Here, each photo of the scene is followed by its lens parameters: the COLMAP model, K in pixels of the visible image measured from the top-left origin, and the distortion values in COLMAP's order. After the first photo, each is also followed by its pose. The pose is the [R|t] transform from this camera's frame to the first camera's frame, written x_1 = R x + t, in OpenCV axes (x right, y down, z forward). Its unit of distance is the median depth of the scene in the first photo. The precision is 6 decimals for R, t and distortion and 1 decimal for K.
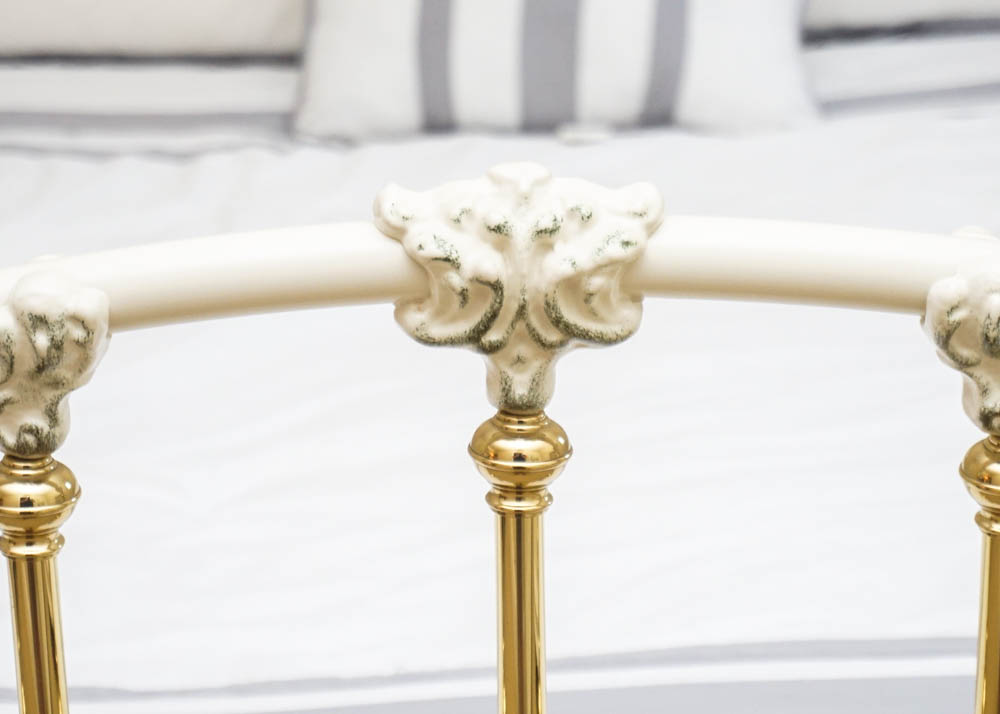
lens RADIAL K [[2795.9, 0, 500.0], [0, 2795.9, 357.0], [0, 0, 1]] dist [-0.011915, -0.144765]
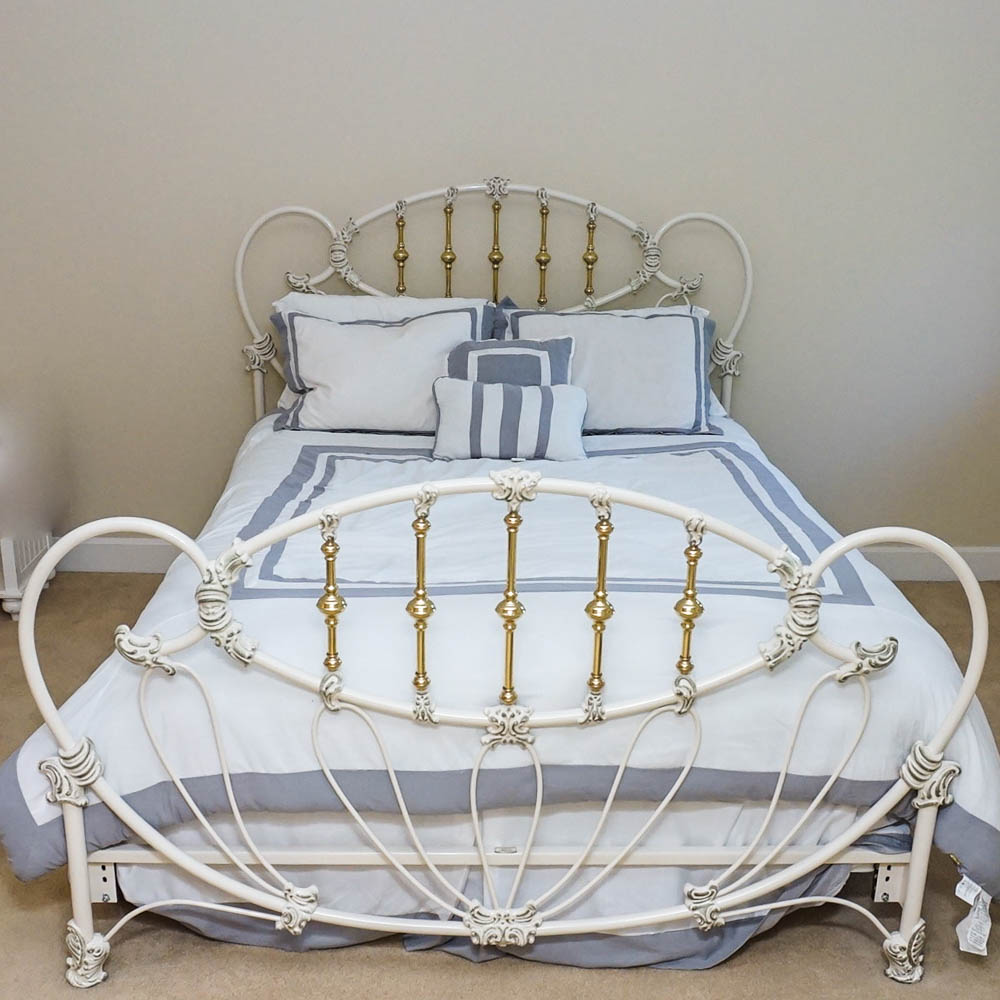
lens RADIAL K [[1226.8, 0, 500.0], [0, 1226.8, 500.0], [0, 0, 1]] dist [-0.010884, -0.004459]
pose [[0.998989, 0.035778, 0.027225, -0.031855], [-0.034558, 0.998433, -0.044008, 0.037594], [-0.028757, 0.043023, 0.998660, -0.517899]]
